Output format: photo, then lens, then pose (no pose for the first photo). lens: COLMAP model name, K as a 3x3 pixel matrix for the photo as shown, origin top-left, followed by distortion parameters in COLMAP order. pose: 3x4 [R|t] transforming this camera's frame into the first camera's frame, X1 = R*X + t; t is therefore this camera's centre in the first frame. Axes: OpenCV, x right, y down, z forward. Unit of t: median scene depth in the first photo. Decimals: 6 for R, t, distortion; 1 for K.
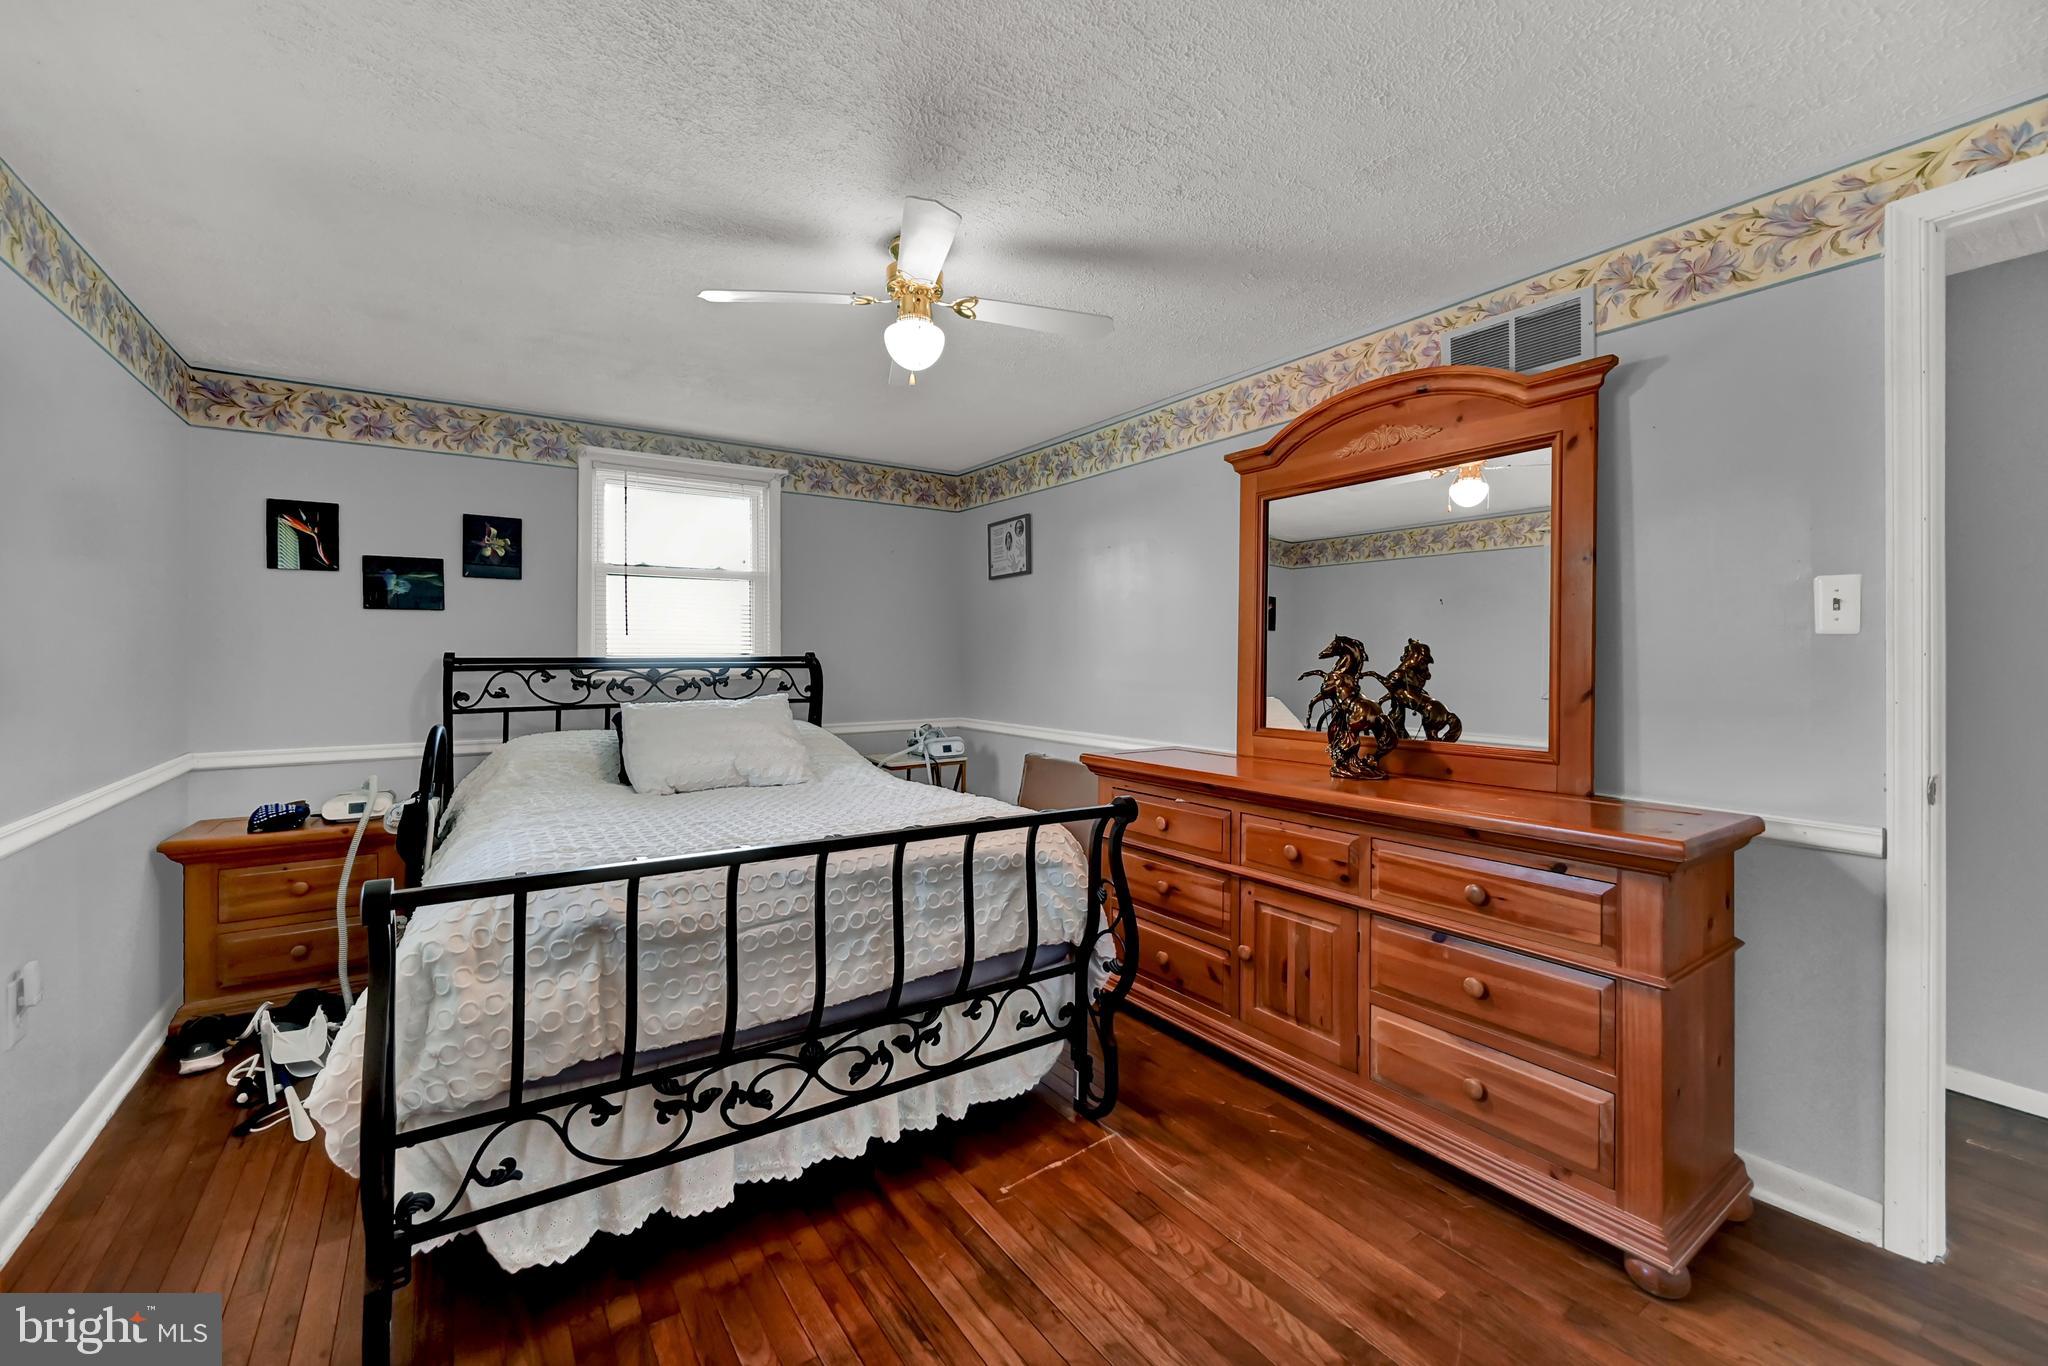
lens RADIAL K [[838.9, 0, 1023.4], [0, 838.9, 661.3], [0, 0, 1]] dist [0.001240, -0.000201]
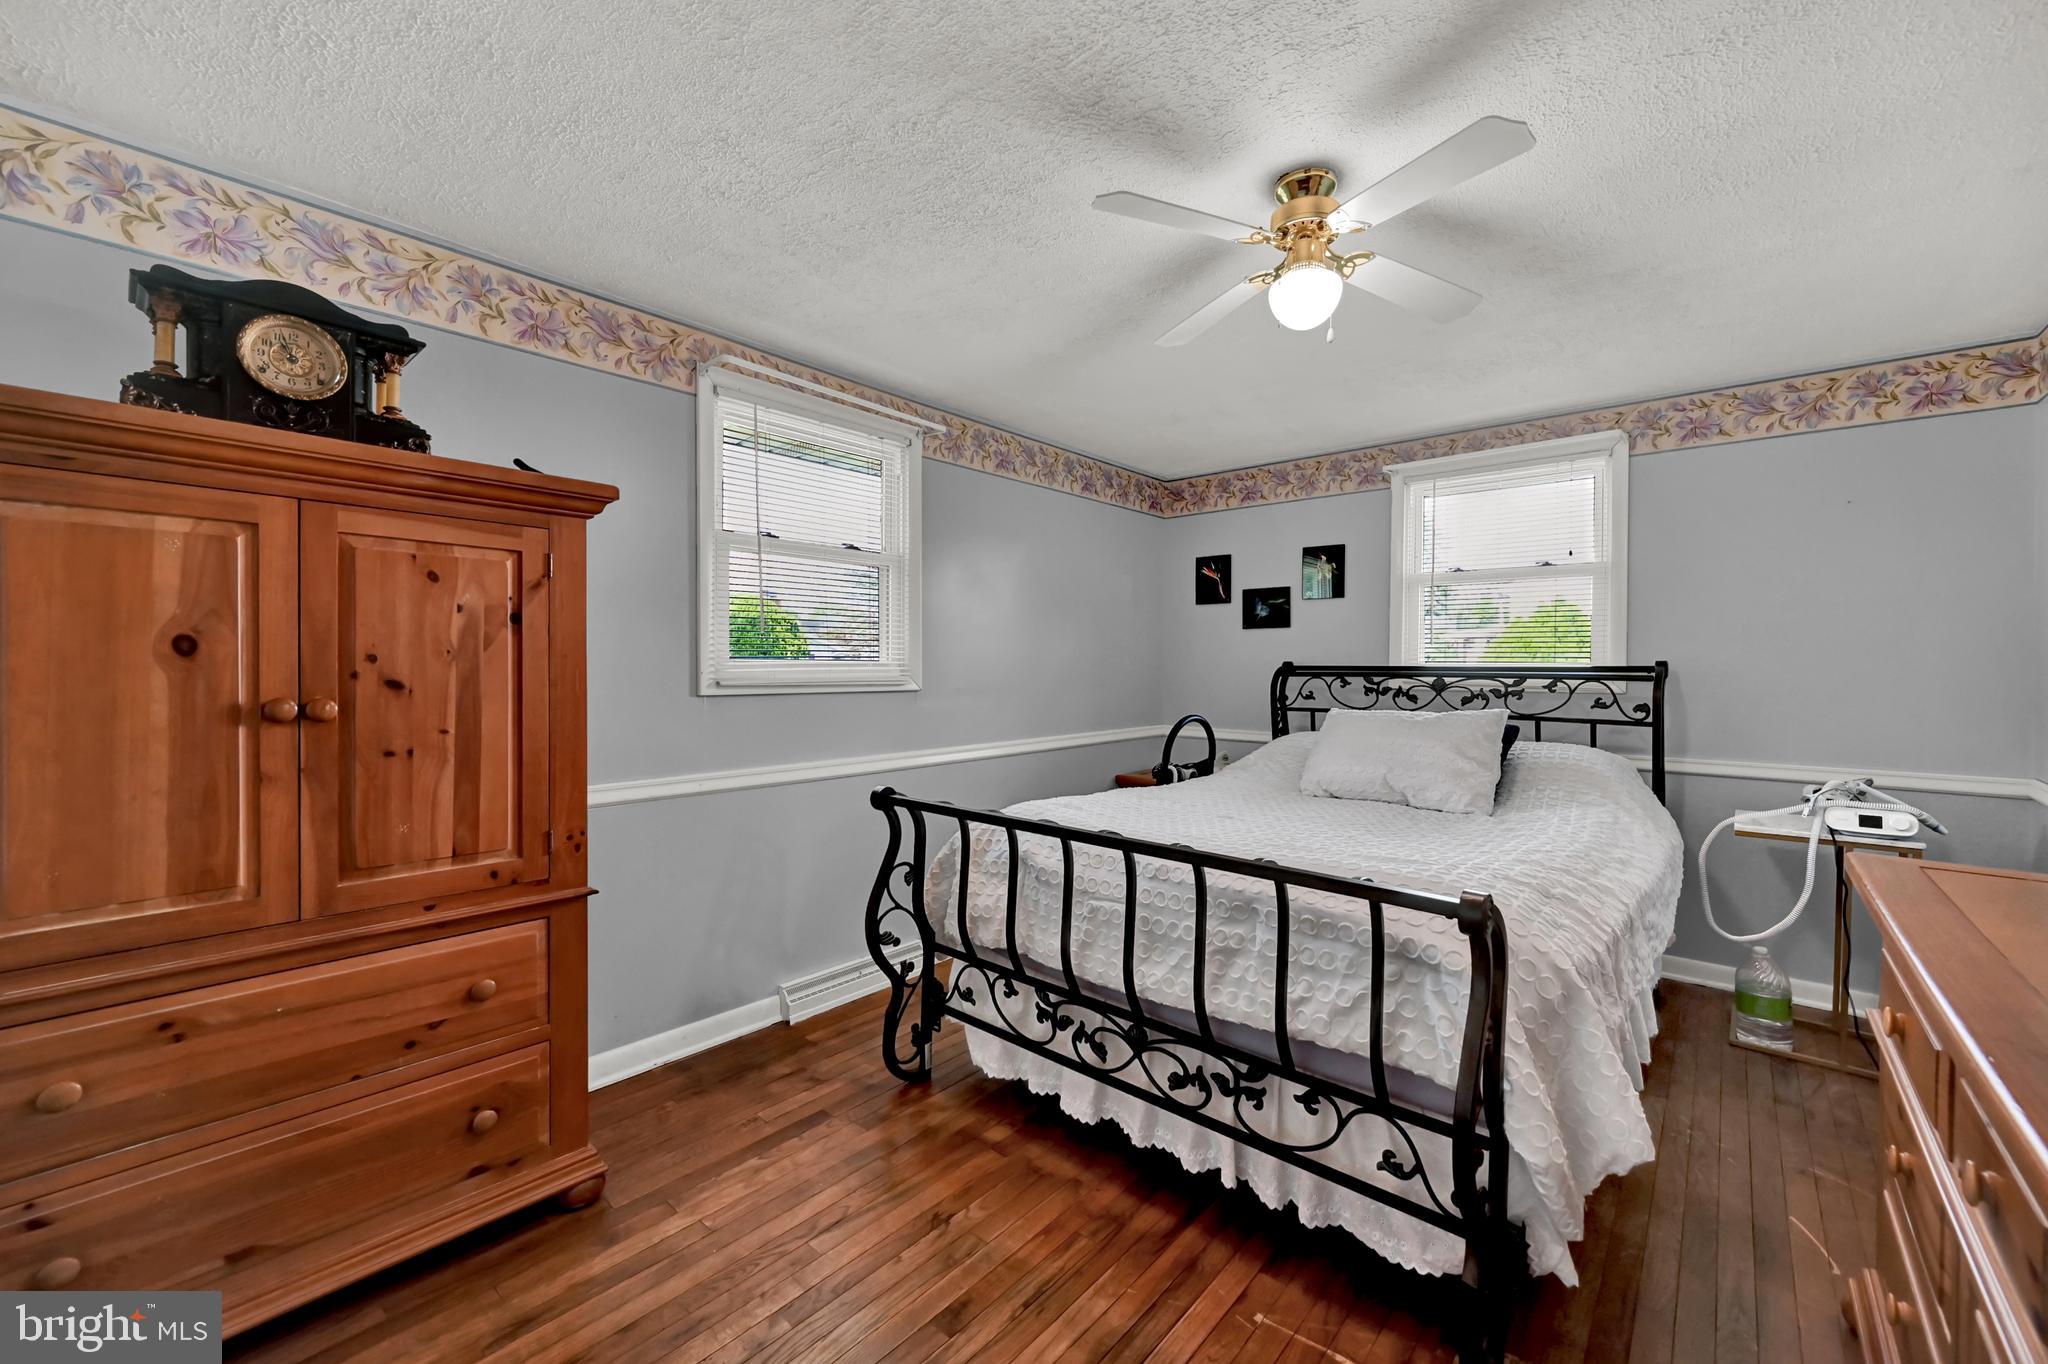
lens RADIAL K [[806.5, 0, 1030.5], [0, 806.5, 679.9], [0, 0, 1]] dist [-0.001395, -0.000141]
pose [[0.245966, 0.020780, -0.969056, 0.588970], [-0.010251, 0.999770, 0.018837, -0.002415], [0.969224, 0.005300, 0.246122, 0.518200]]
